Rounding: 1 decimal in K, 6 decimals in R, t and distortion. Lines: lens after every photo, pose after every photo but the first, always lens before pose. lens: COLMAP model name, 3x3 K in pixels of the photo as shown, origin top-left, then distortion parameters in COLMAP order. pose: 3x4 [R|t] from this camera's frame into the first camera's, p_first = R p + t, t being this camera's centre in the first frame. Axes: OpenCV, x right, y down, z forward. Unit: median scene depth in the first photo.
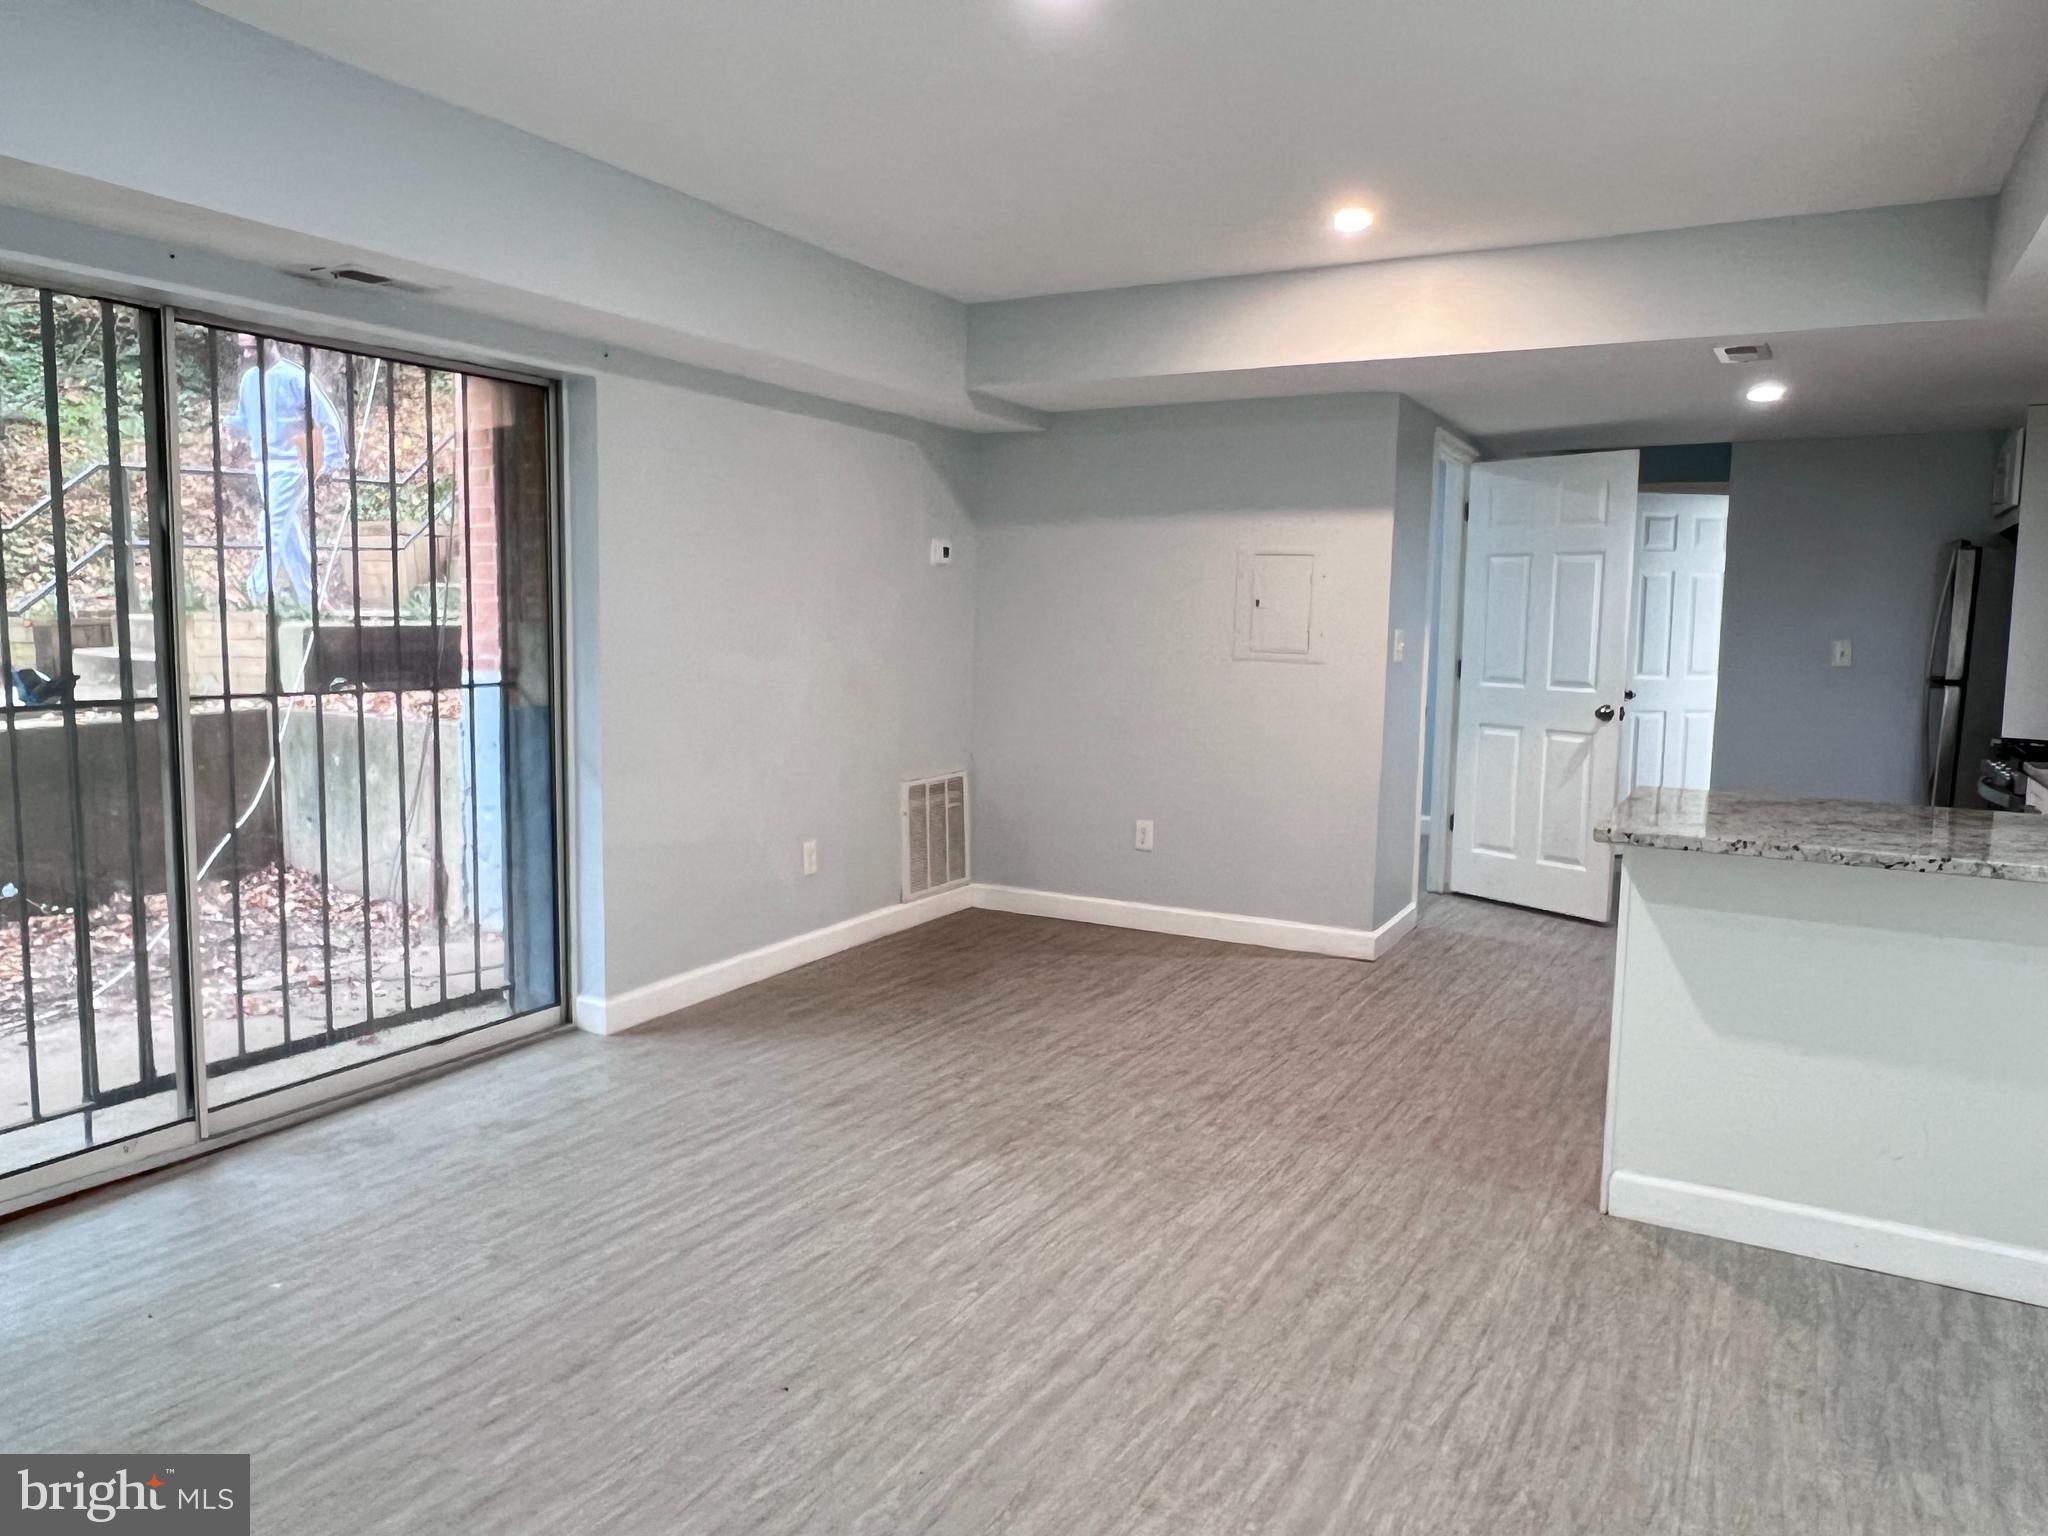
lens RADIAL K [[1390.3, 0, 1015.3], [0, 1390.3, 770.0], [0, 0, 1]] dist [-0.007158, -0.000421]
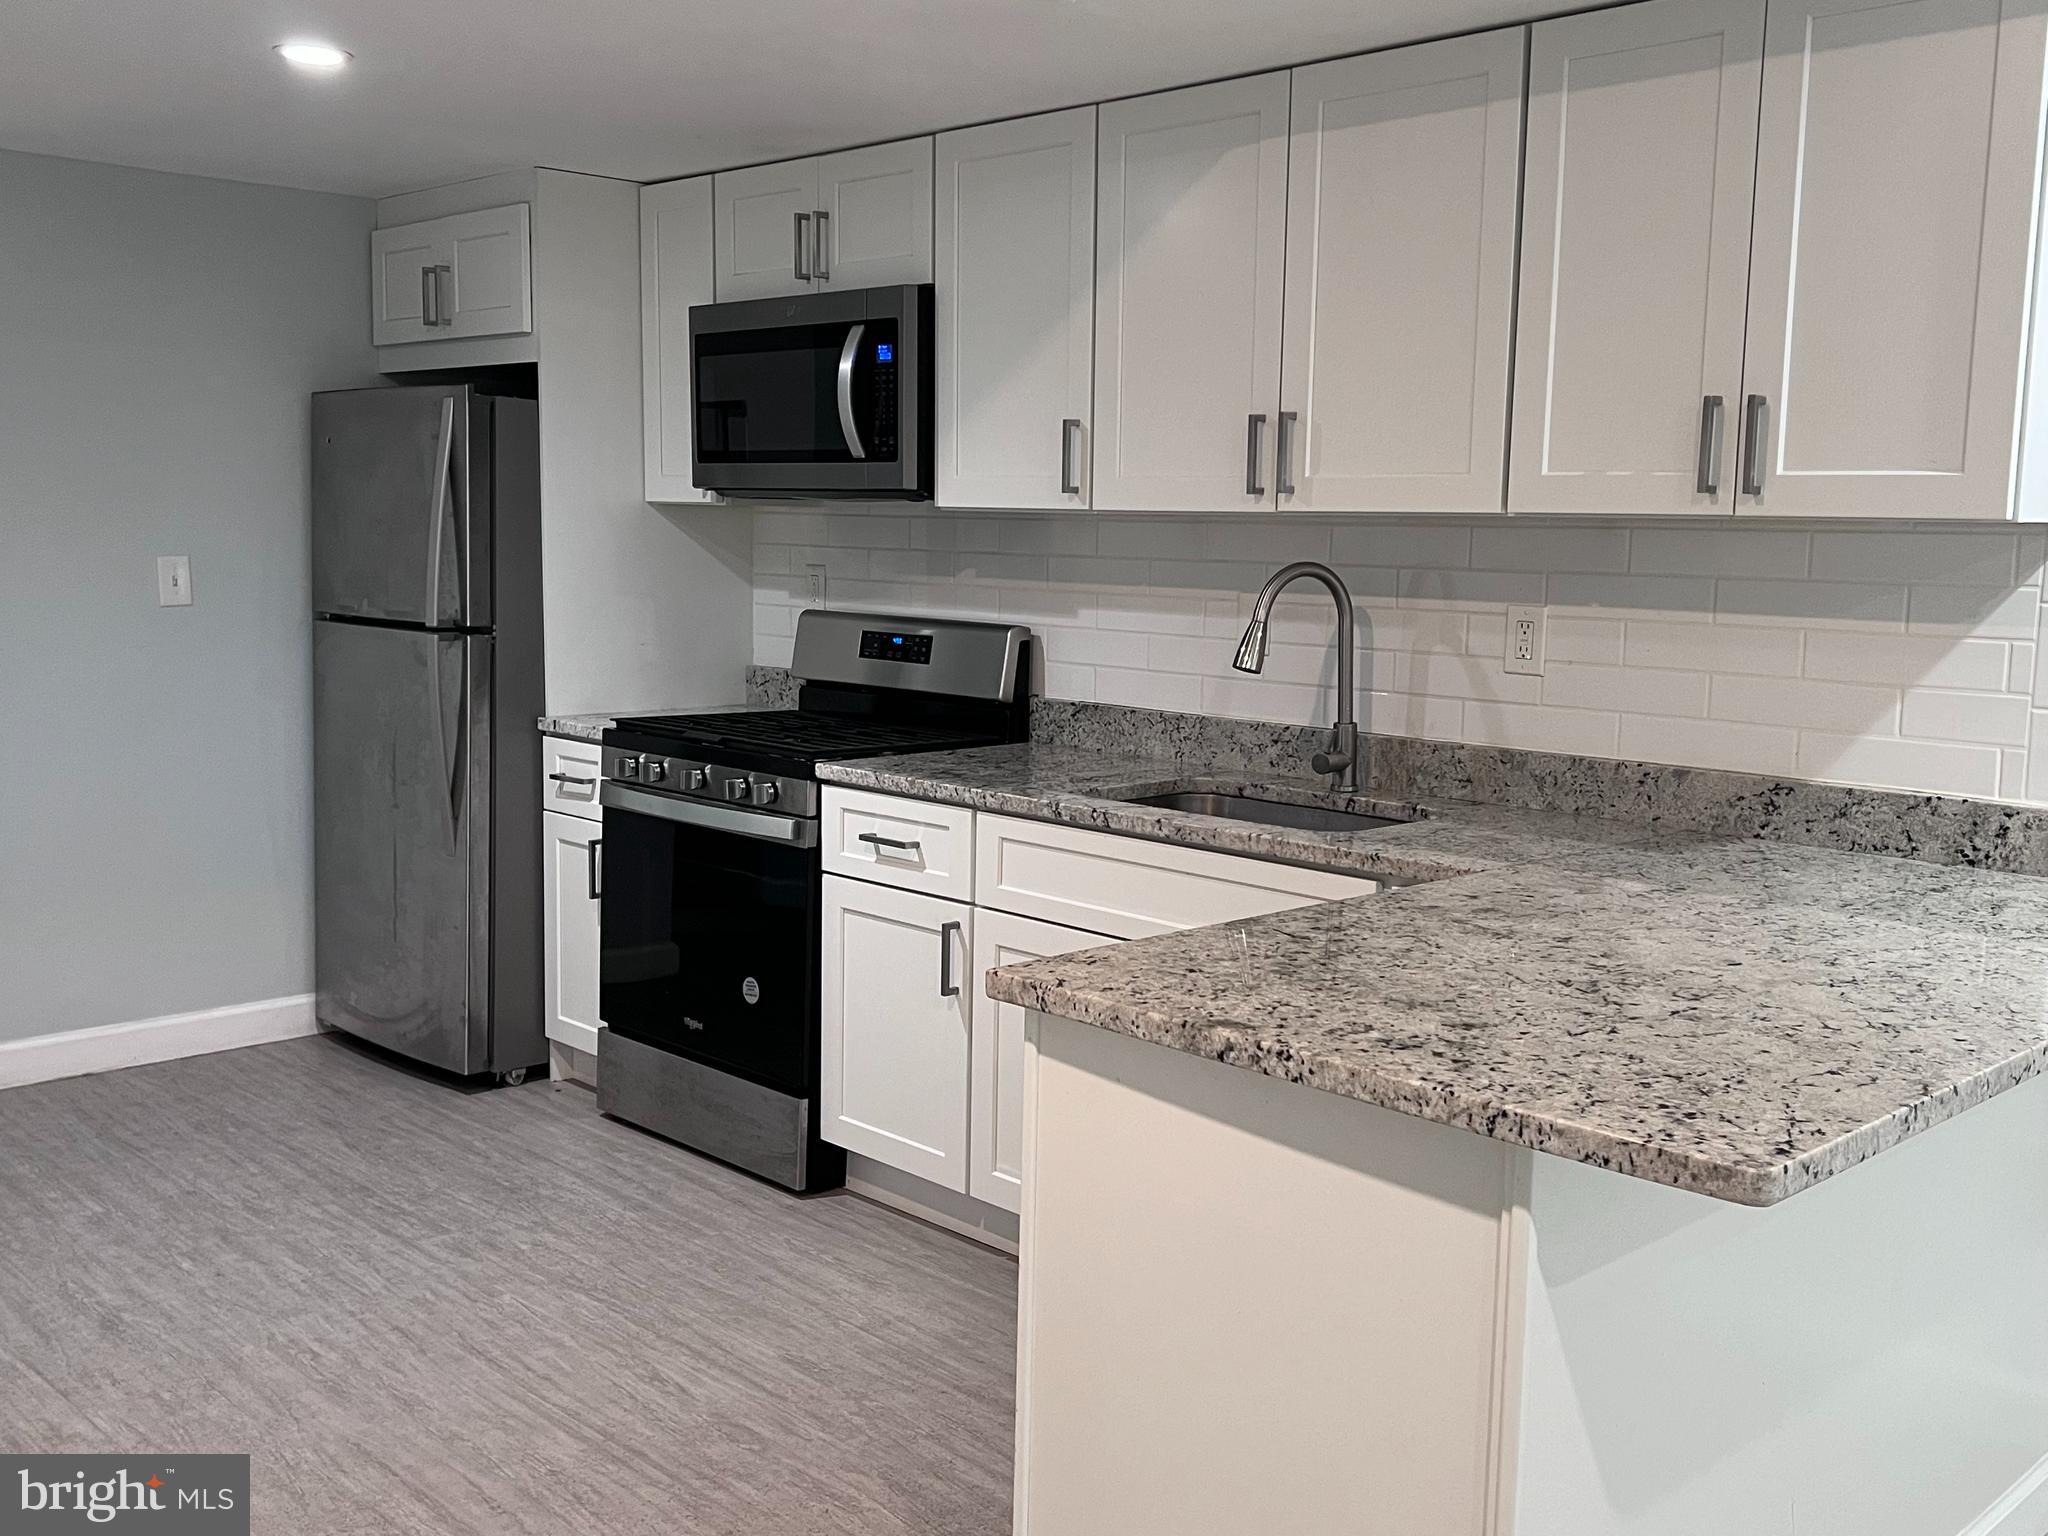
lens RADIAL K [[1962.2, 0, 1013.6], [0, 1962.2, 762.7], [0, 0, 1]] dist [0.032954, 0.000000]
pose [[0.269846, -0.128576, 0.954281, -0.118142], [0.094495, 0.989797, 0.106641, -0.134059], [-0.958256, 0.061398, 0.279242, 0.987886]]
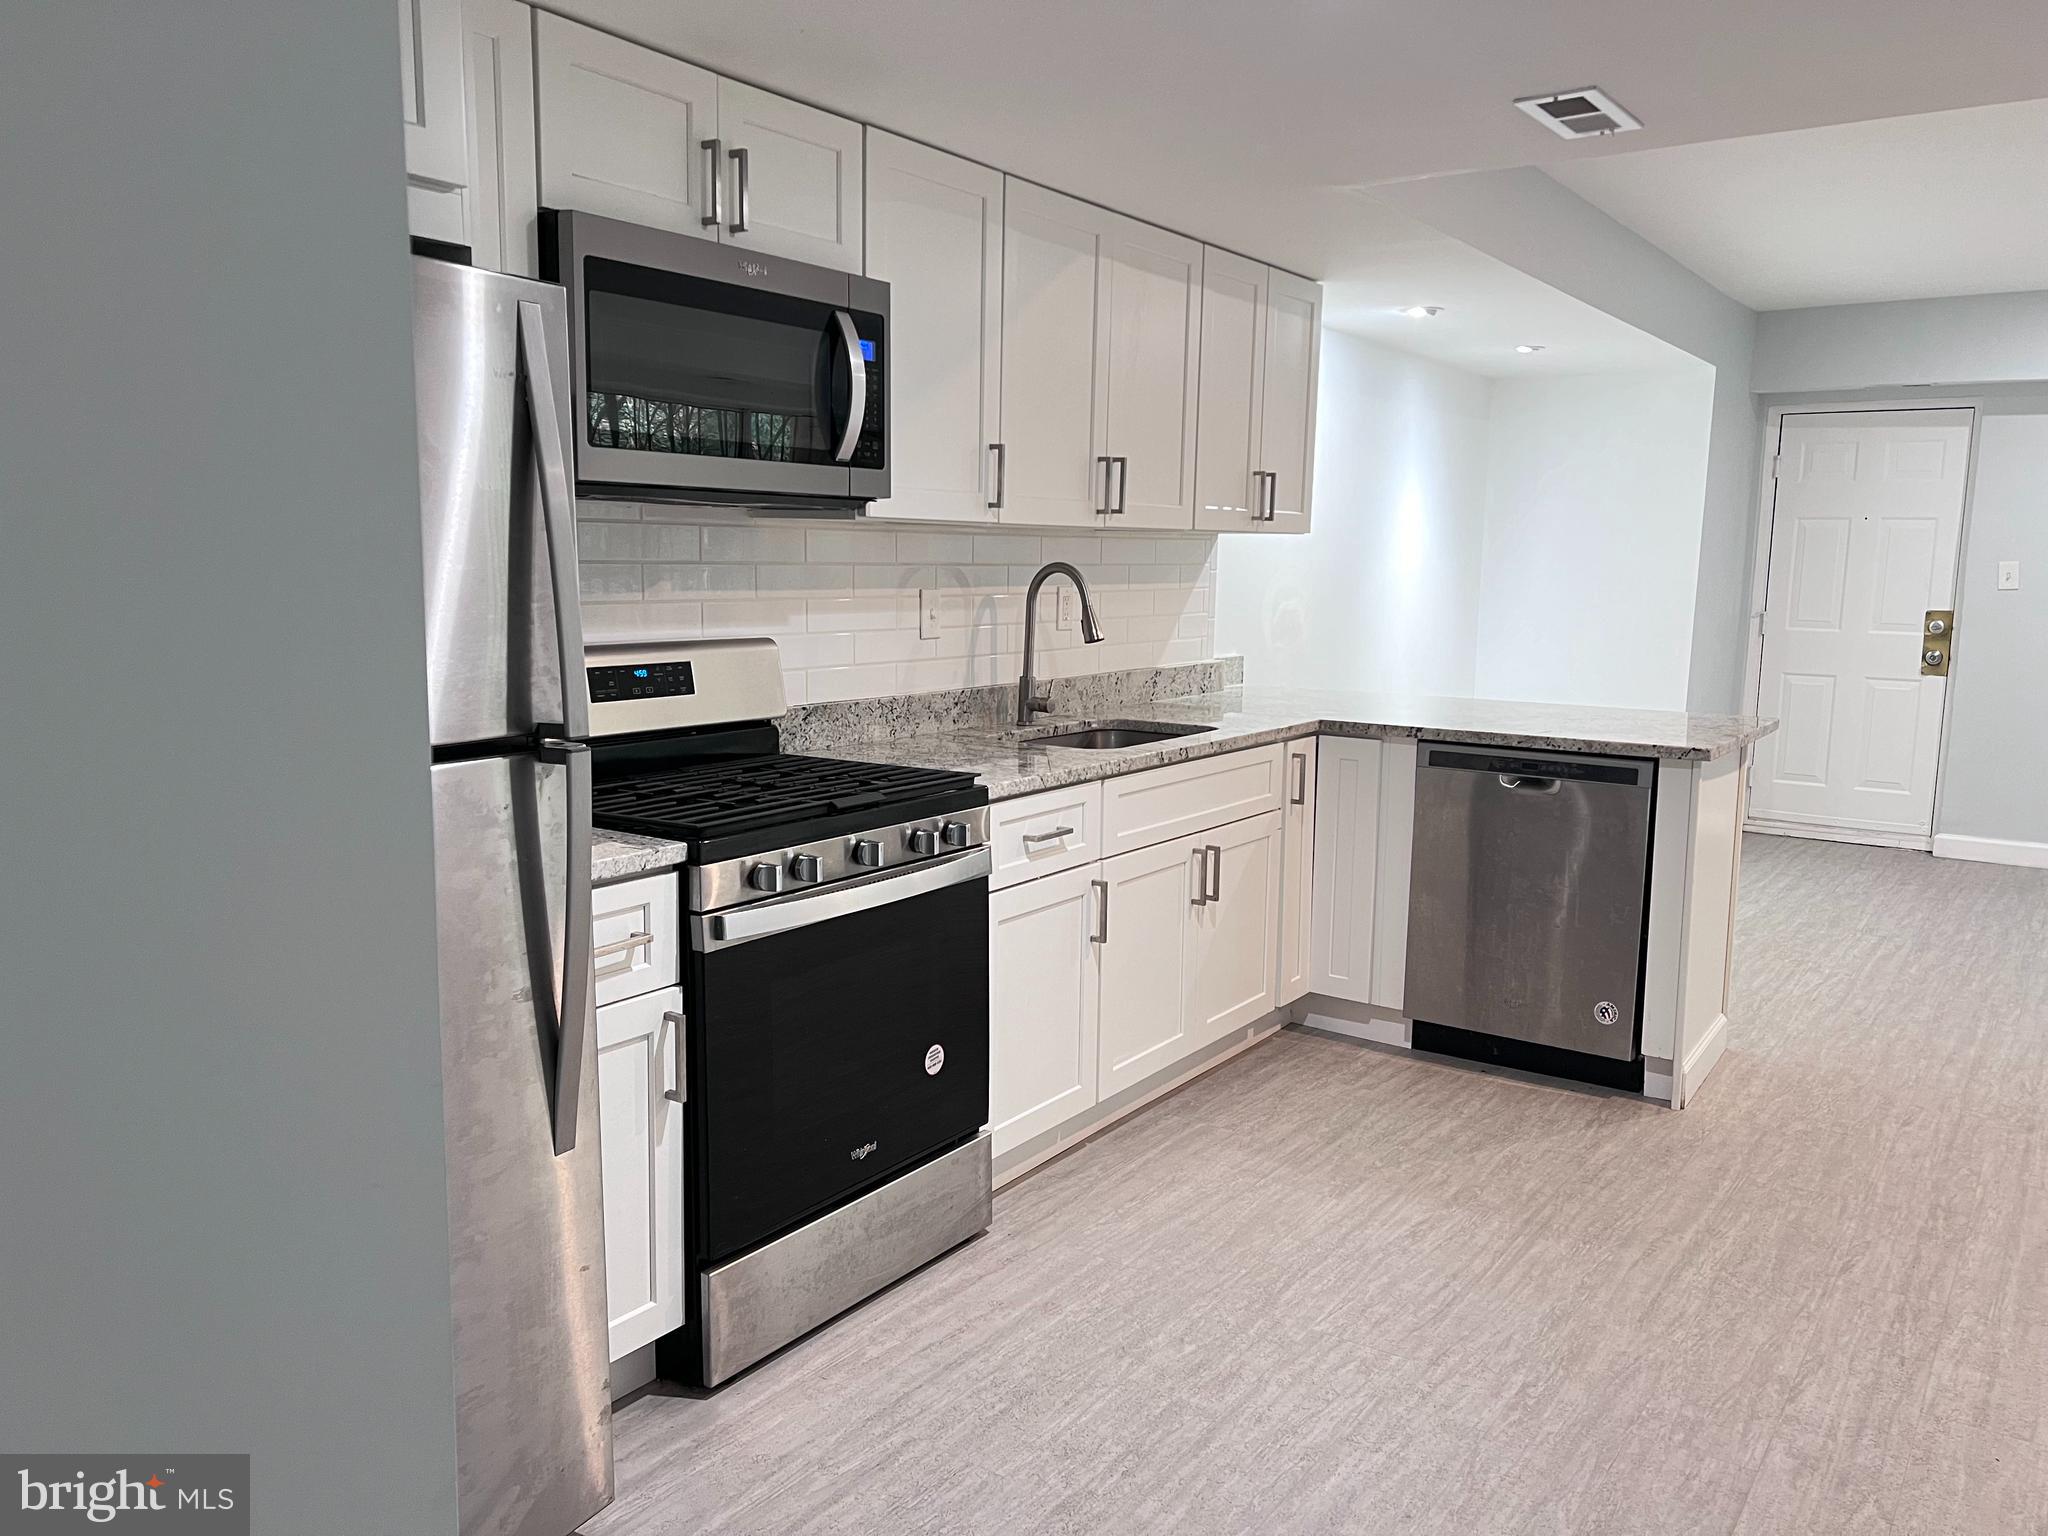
lens RADIAL K [[1535.6, 0, 1034.4], [0, 1535.6, 775.7], [0, 0, 1]] dist [0.039203, -0.043853]
pose [[-0.995621, -0.038087, 0.085366, 0.960361], [-0.014924, 0.966281, 0.257057, -0.265657], [-0.092278, 0.254657, -0.962618, 2.404730]]
